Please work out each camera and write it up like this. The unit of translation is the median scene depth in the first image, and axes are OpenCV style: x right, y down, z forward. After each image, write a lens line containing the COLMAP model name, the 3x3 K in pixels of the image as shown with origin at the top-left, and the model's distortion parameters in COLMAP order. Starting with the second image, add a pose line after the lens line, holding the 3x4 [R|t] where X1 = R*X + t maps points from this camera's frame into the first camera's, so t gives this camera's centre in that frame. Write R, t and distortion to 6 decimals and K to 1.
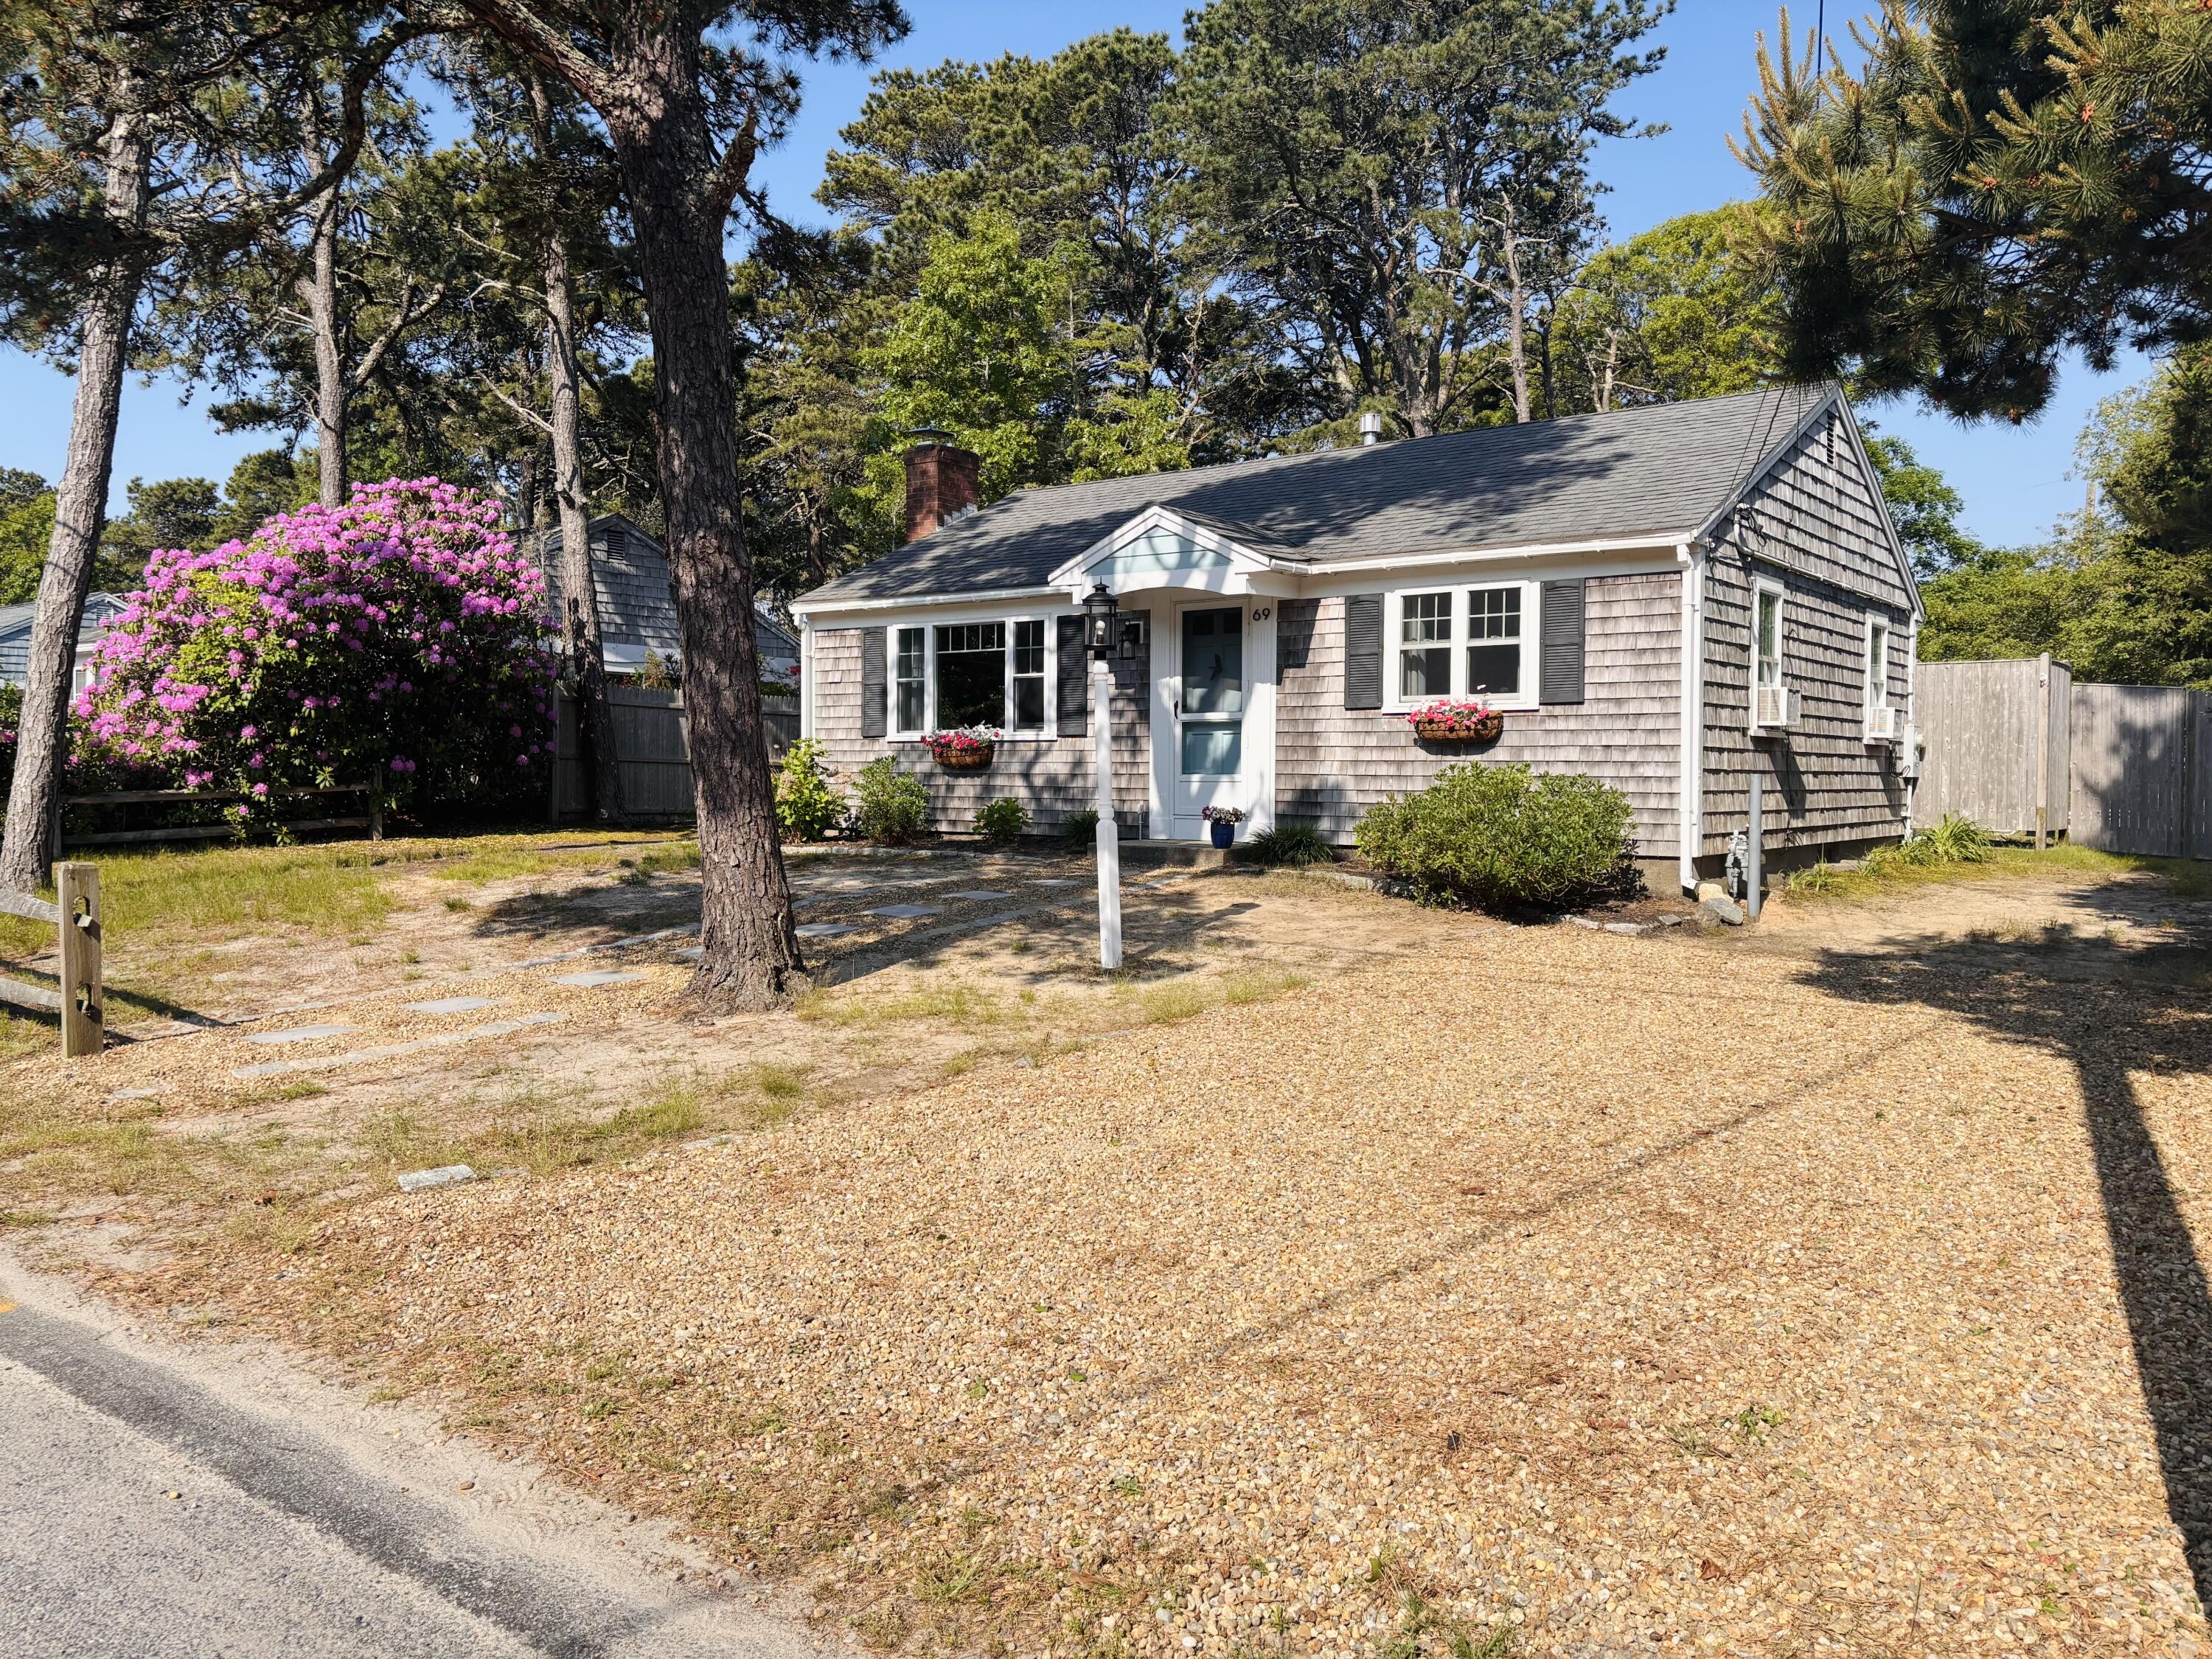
lens RADIAL K [[1662.6, 0, 1111.1], [0, 1662.6, 834.7], [0, 0, 1]] dist [0.047771, -0.049100]
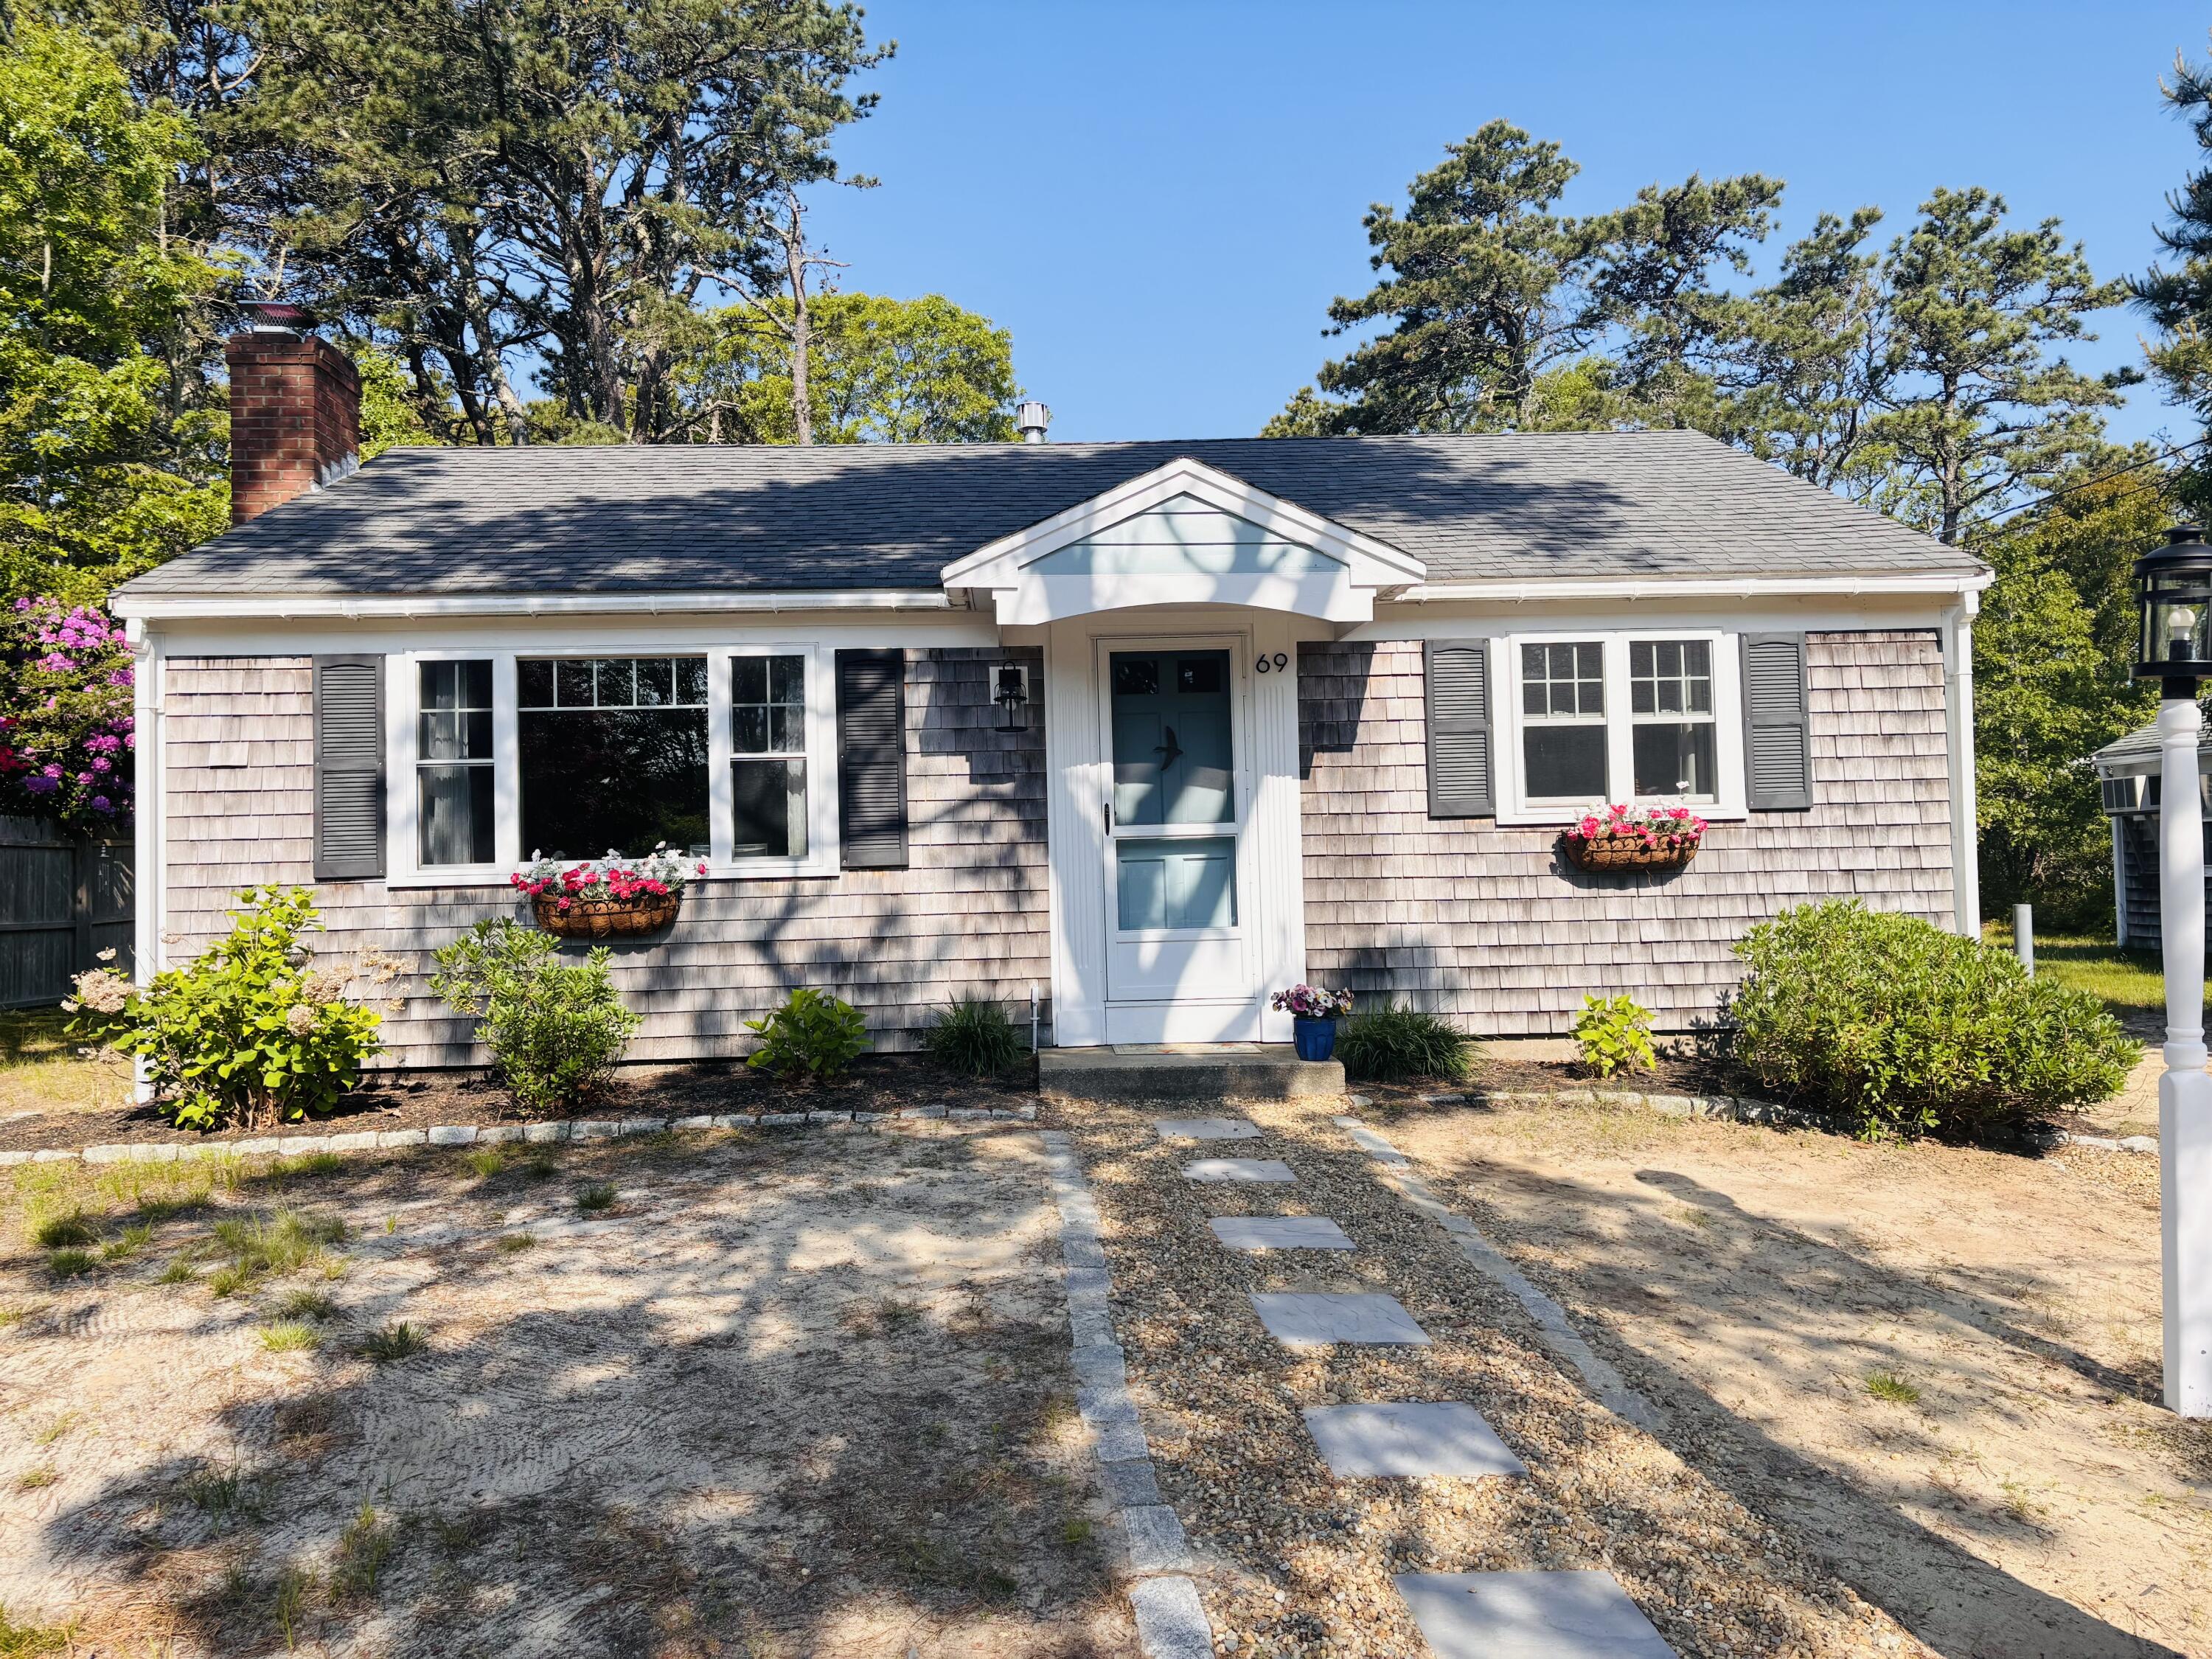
lens RADIAL K [[1662.6, 0, 1111.1], [0, 1662.6, 834.7], [0, 0, 1]] dist [0.047771, -0.049100]
pose [[0.762049, -0.010450, 0.647435, -0.350299], [0.051118, 0.997720, -0.044064, -0.046707], [-0.645498, 0.066674, 0.760846, 0.586861]]
